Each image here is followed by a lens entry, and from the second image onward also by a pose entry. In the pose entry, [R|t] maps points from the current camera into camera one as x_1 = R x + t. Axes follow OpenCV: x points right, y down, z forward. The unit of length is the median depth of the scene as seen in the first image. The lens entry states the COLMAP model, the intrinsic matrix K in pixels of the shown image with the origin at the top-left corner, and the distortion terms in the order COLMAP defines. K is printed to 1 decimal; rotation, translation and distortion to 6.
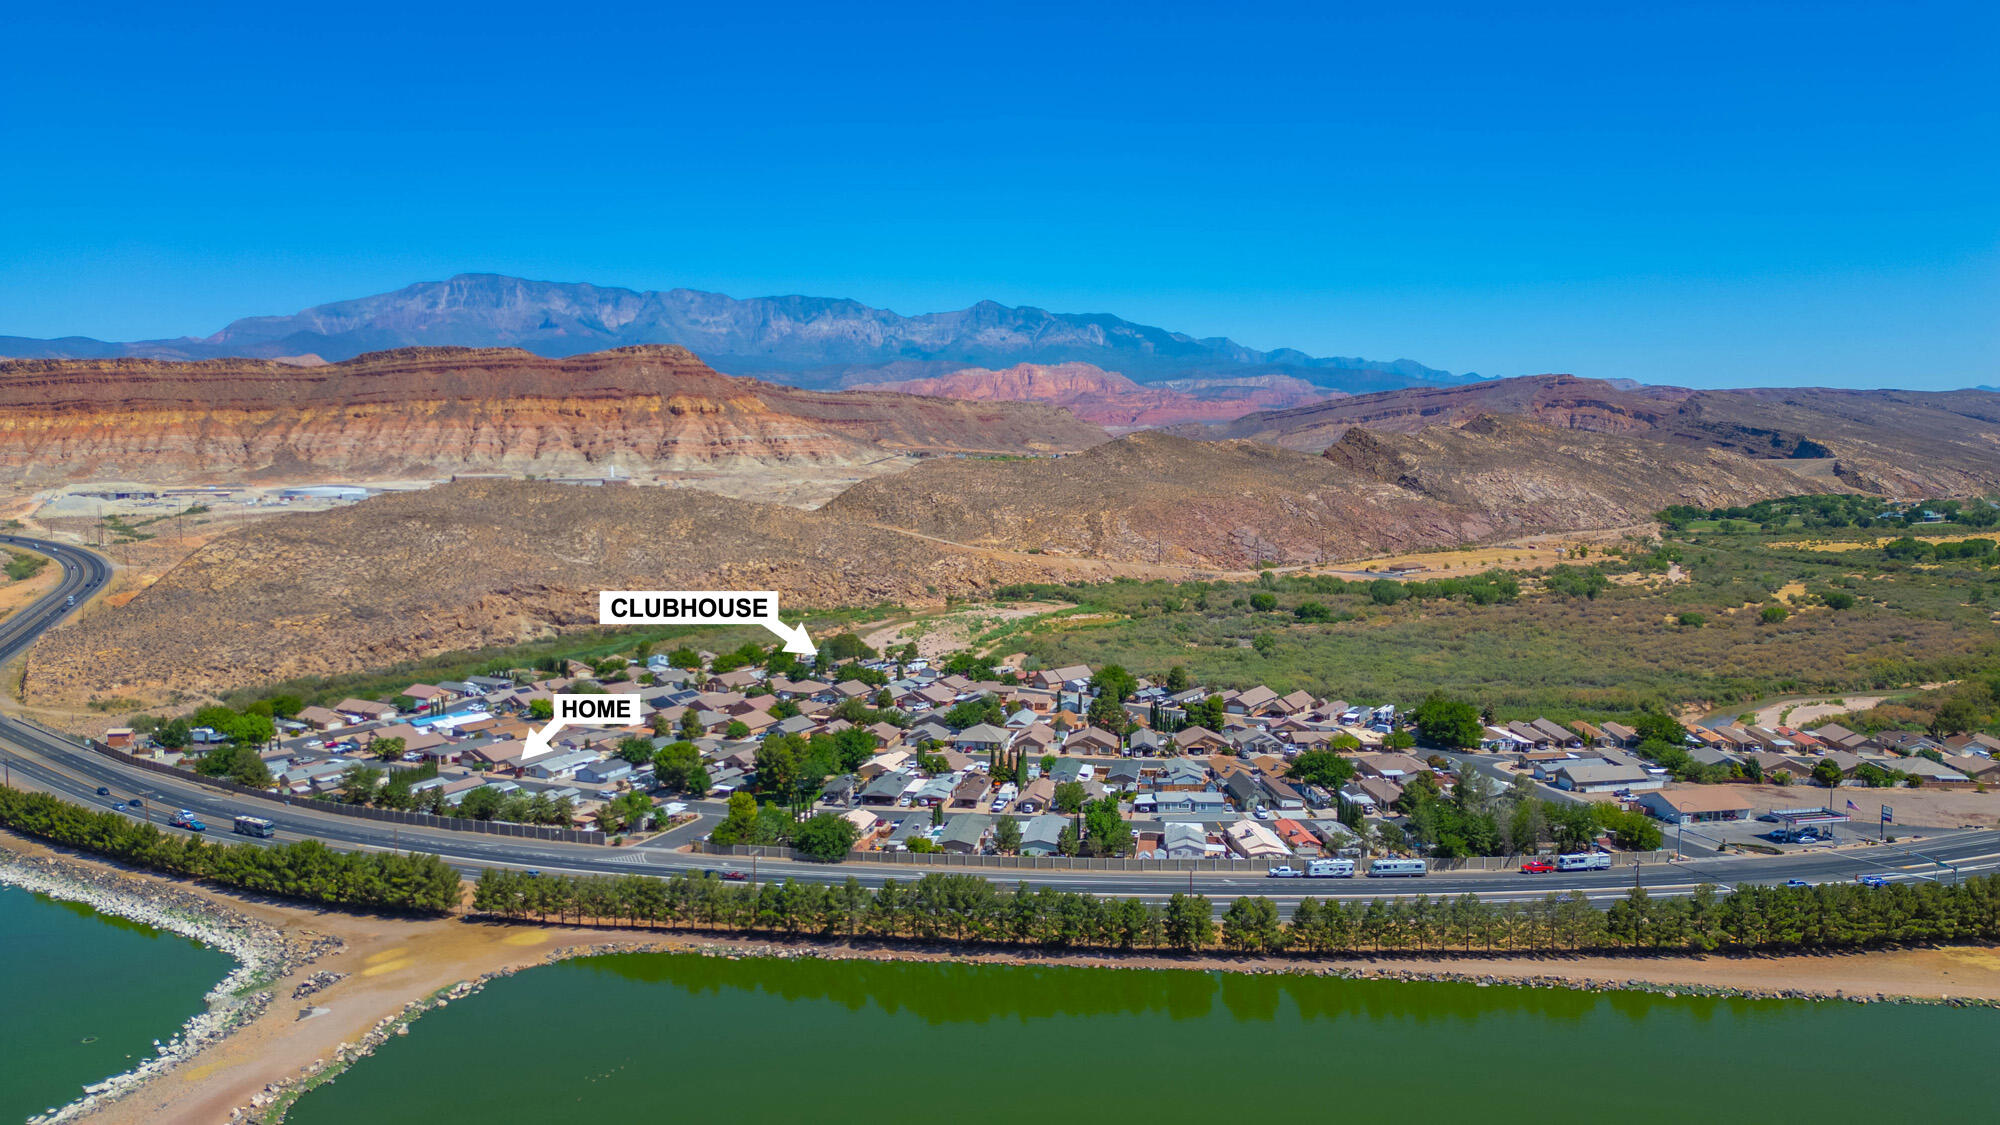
lens RADIAL K [[1466.5, 0, 1000.0], [0, 1466.5, 562.5], [0, 0, 1]] dist [0.062375, -0.055148]
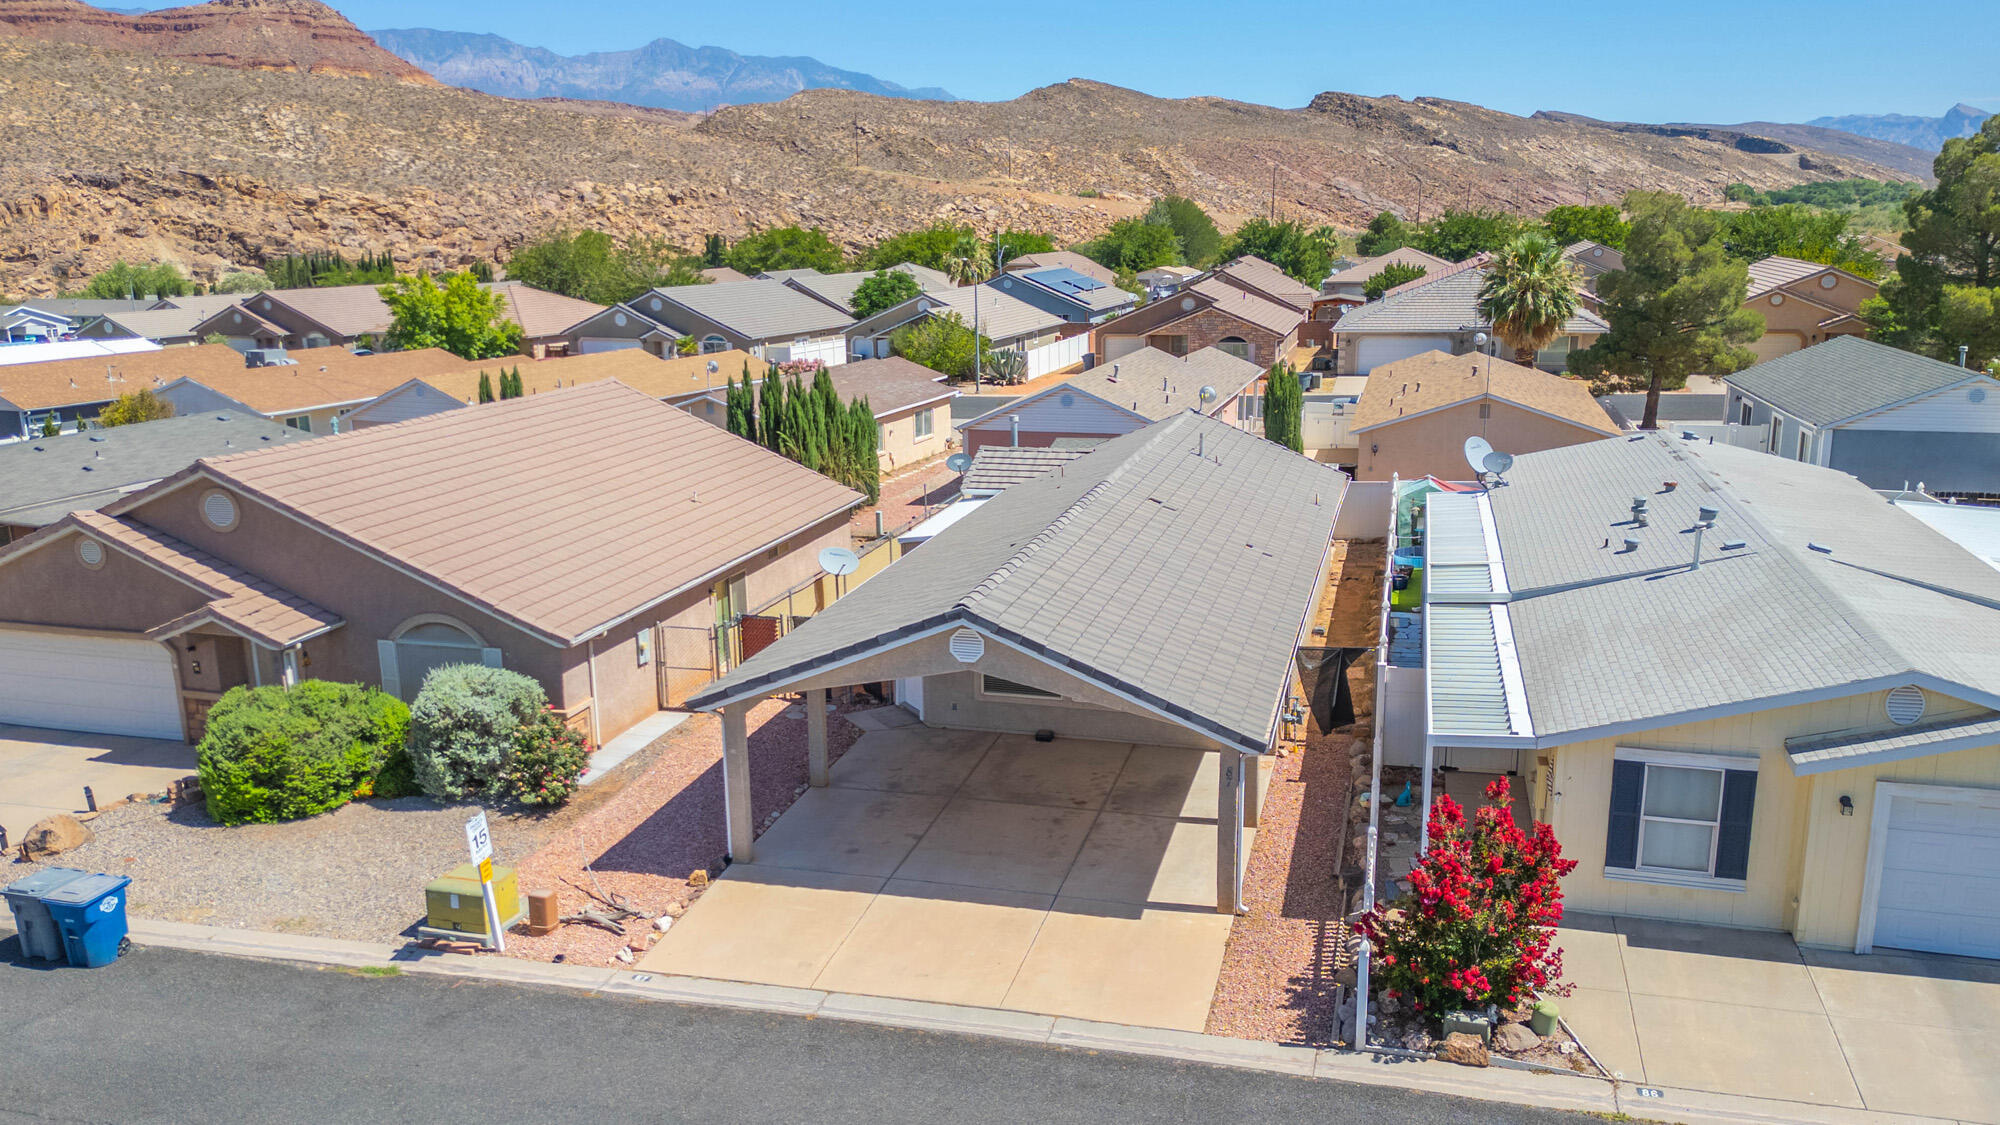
lens RADIAL K [[1455.7, 0, 1043.2], [0, 1455.7, 558.4], [0, 0, 1]] dist [0.073107, -0.059818]
pose [[0.968019, -0.055479, 0.244666, -0.071518], [0.020630, 0.989542, 0.142759, 0.025891], [-0.250027, -0.133146, 0.959040, 0.197793]]
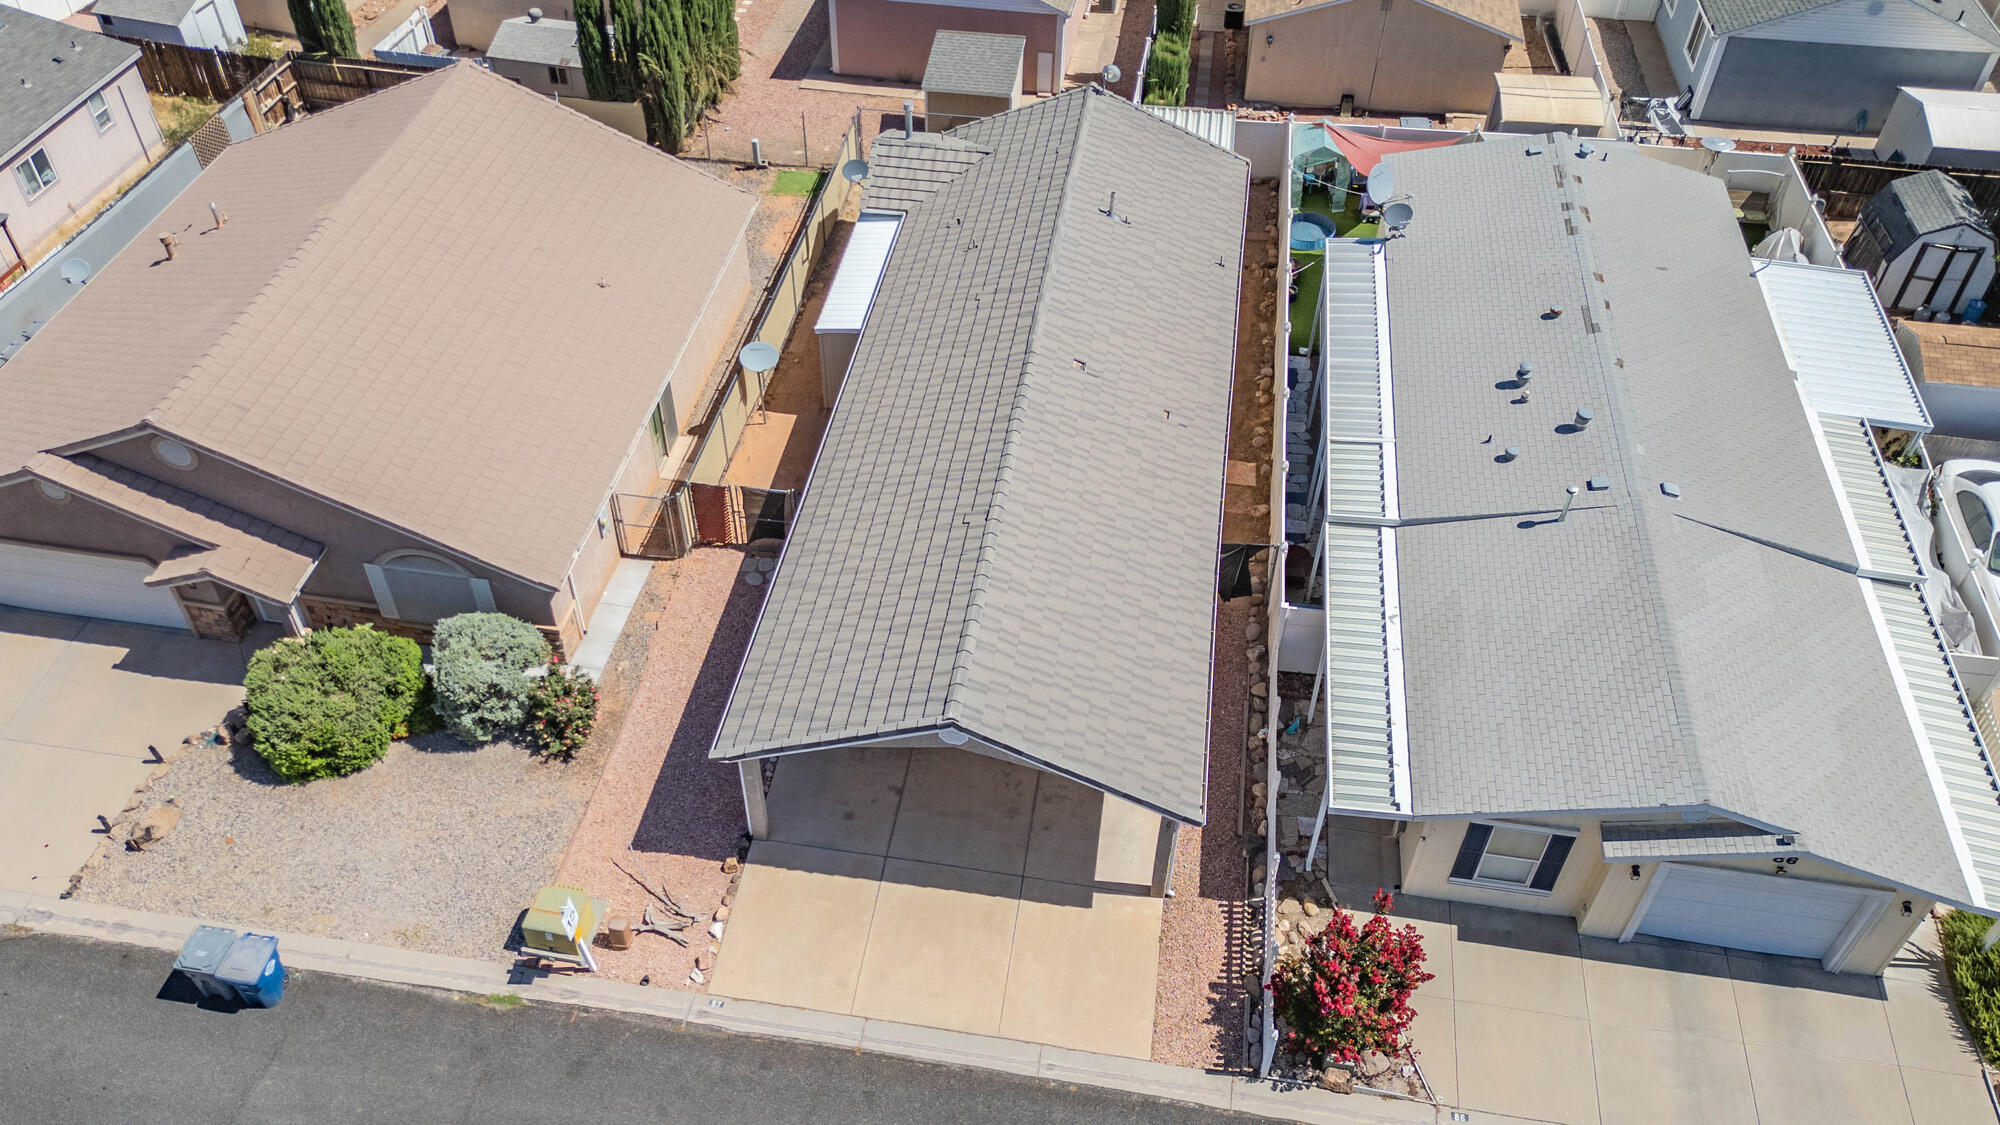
lens RADIAL K [[1466.5, 0, 1000.0], [0, 1466.5, 562.5], [0, 0, 1]] dist [0.062375, -0.055148]
pose [[0.942139, -0.209509, 0.261687, -0.072124], [0.006895, 0.792584, 0.609724, 0.018922], [-0.335151, -0.572640, 0.748169, 0.199350]]
